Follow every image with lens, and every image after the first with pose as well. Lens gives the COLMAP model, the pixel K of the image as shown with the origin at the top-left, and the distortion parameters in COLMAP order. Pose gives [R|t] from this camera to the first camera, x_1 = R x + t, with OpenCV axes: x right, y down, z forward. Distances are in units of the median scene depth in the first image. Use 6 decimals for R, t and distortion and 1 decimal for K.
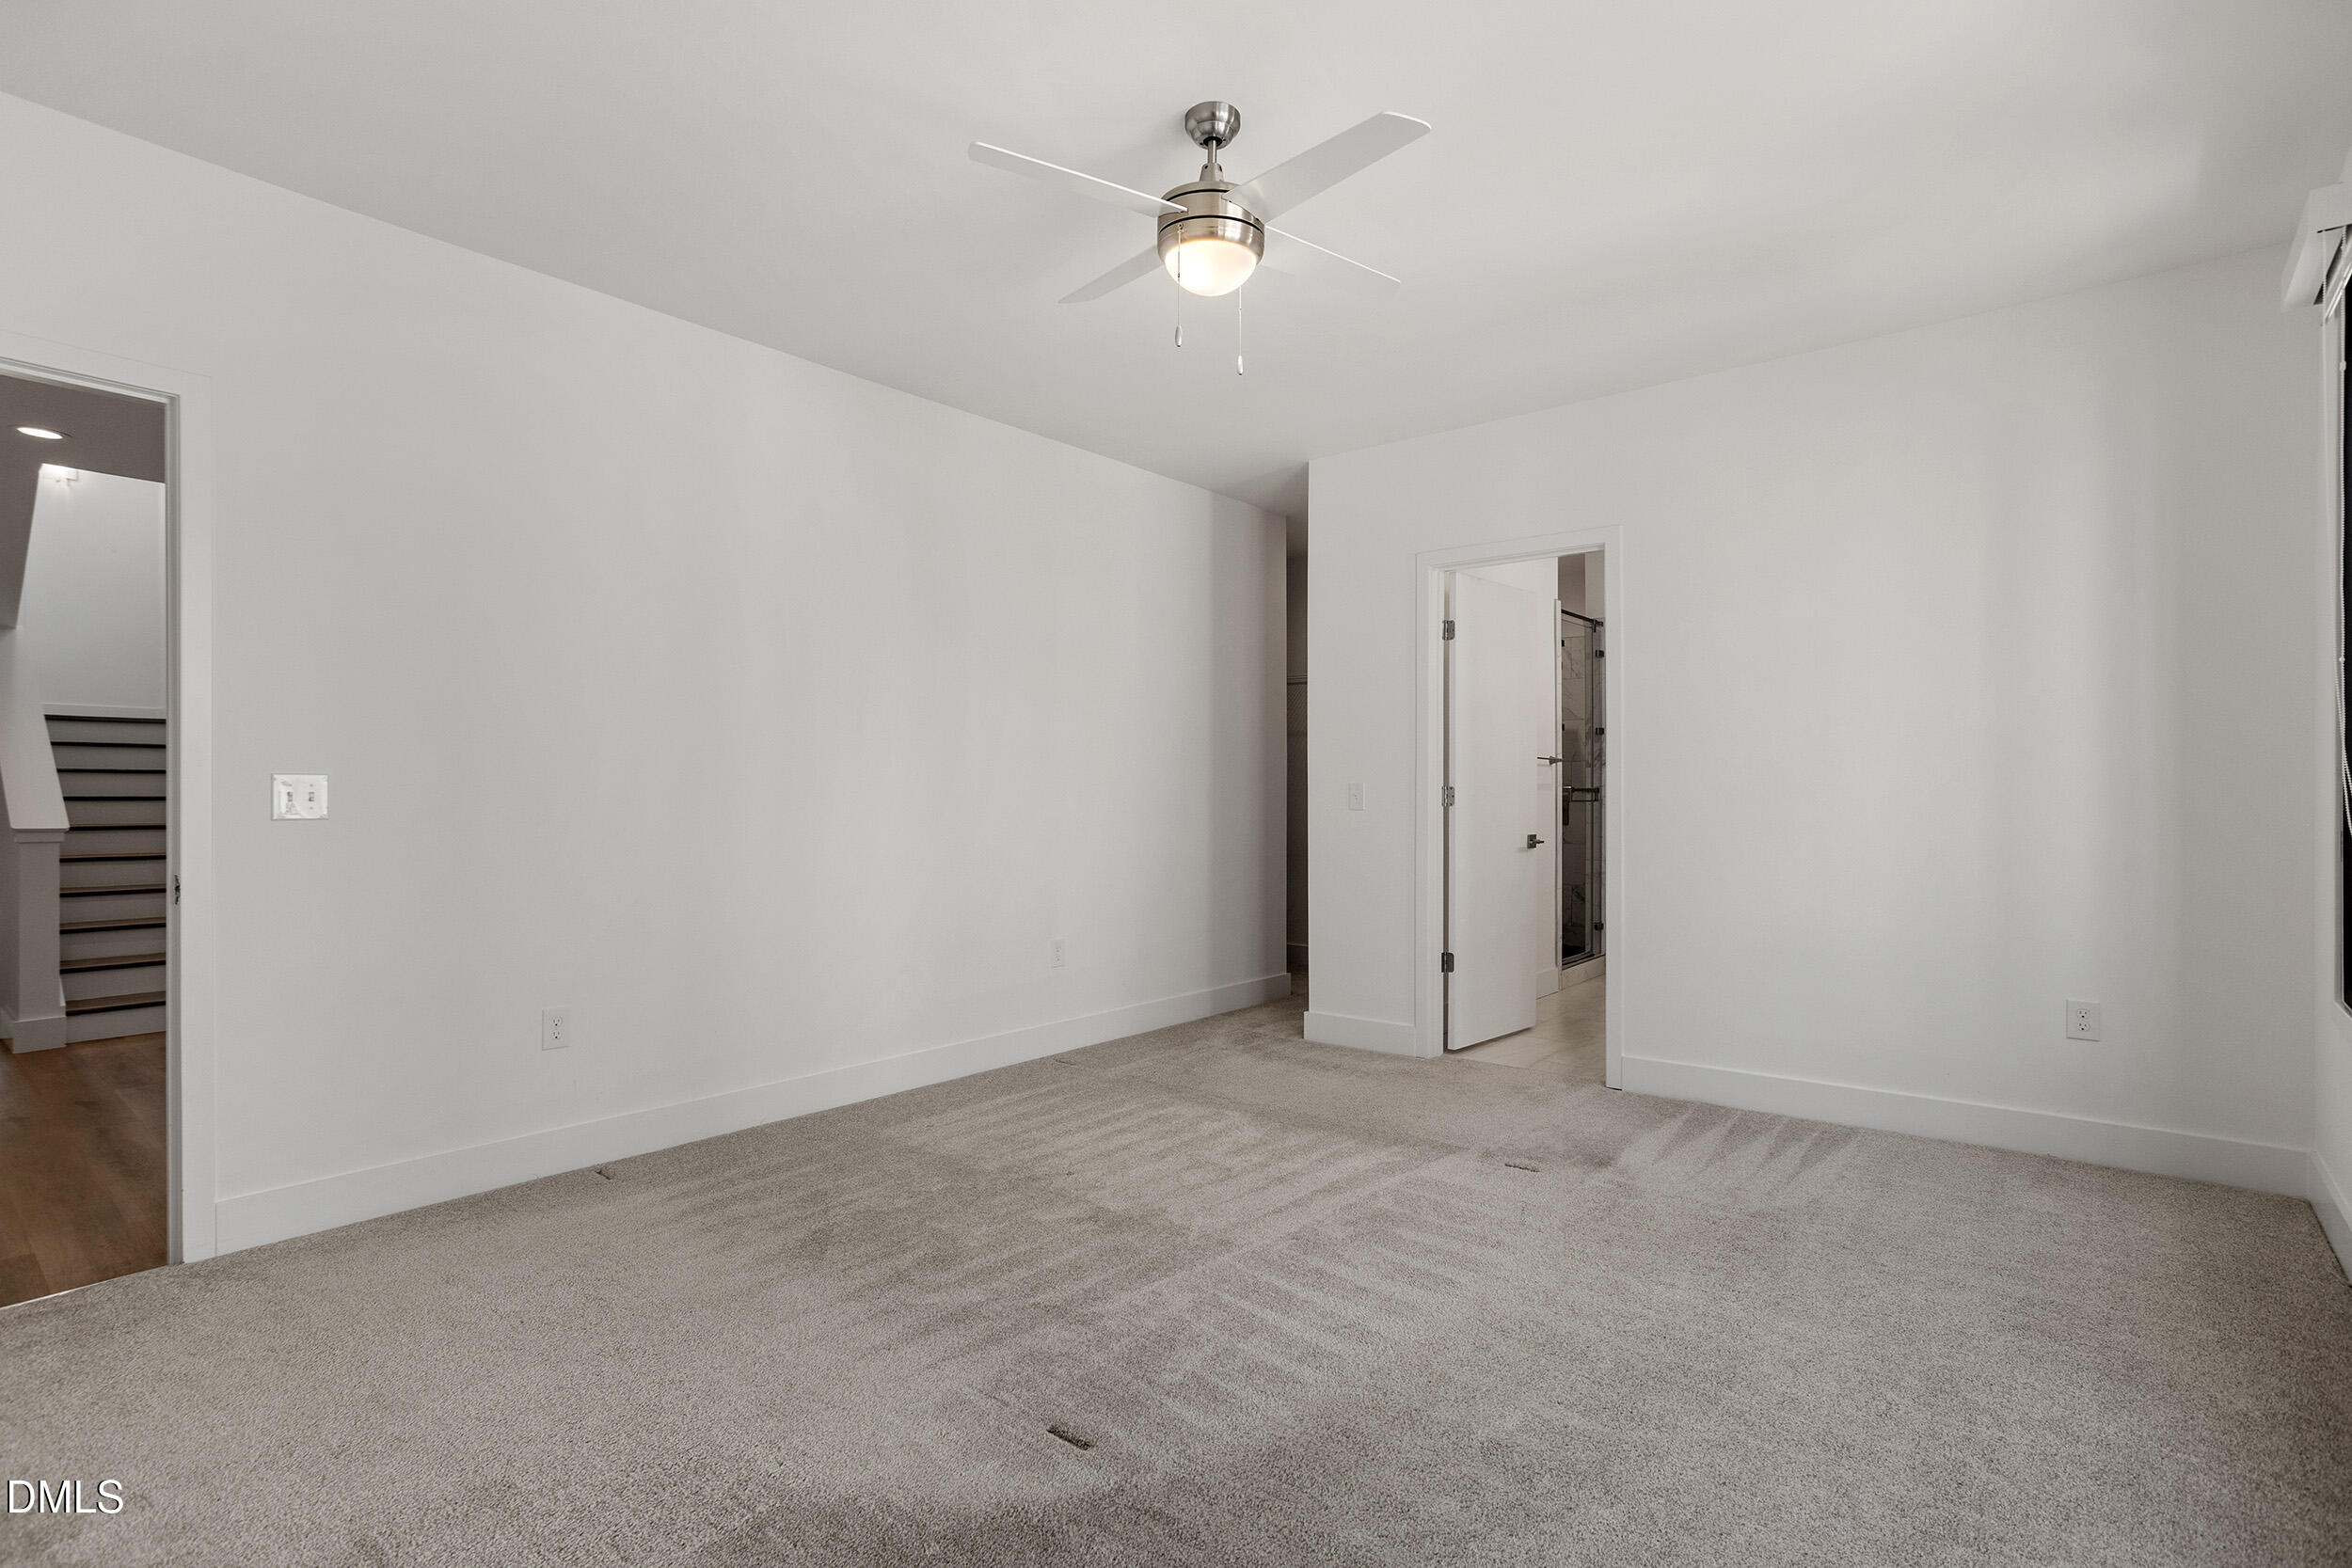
lens RADIAL K [[1120.8, 0, 1181.5], [0, 1120.8, 791.6], [0, 0, 1]] dist [-0.002146, 0.000935]
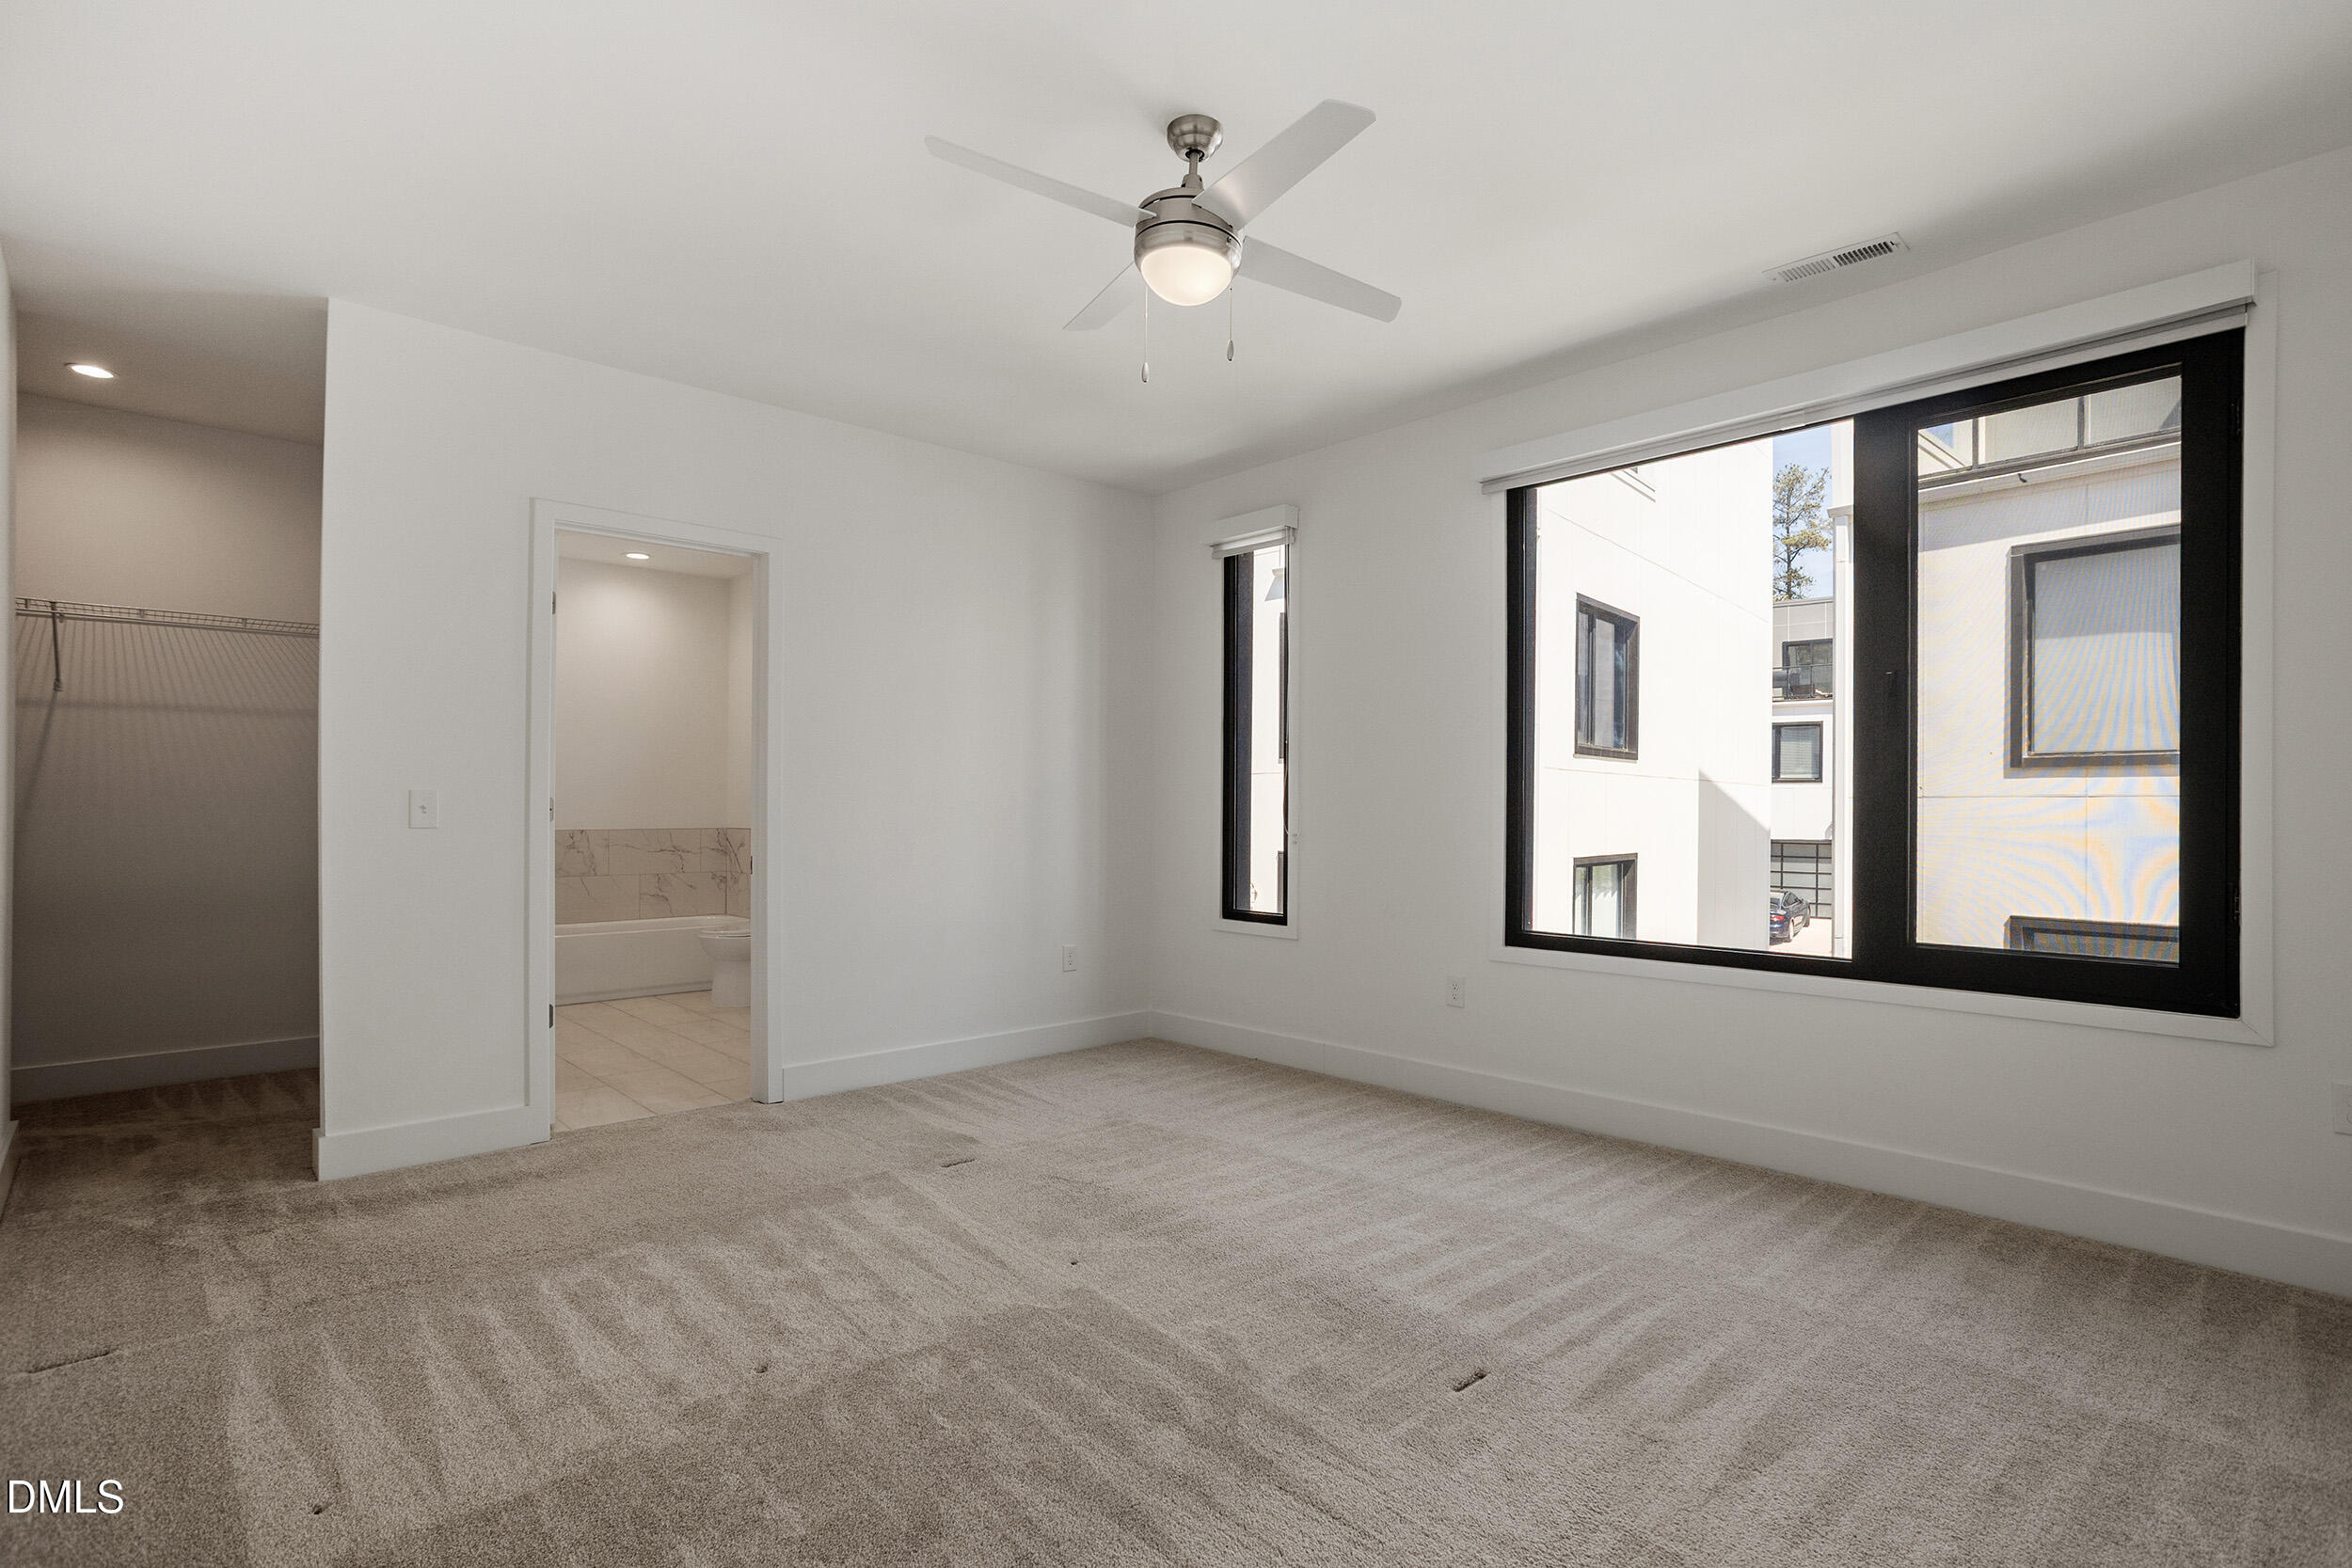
lens RADIAL K [[1120.8, 0, 1180.7], [0, 1120.8, 788.5], [0, 0, 1]] dist [-0.002146, 0.000935]
pose [[0.152144, 0.026673, 0.987998, -0.685178], [-0.007688, 0.999637, -0.025803, 0.009159], [-0.988328, -0.003670, 0.152294, 0.608910]]
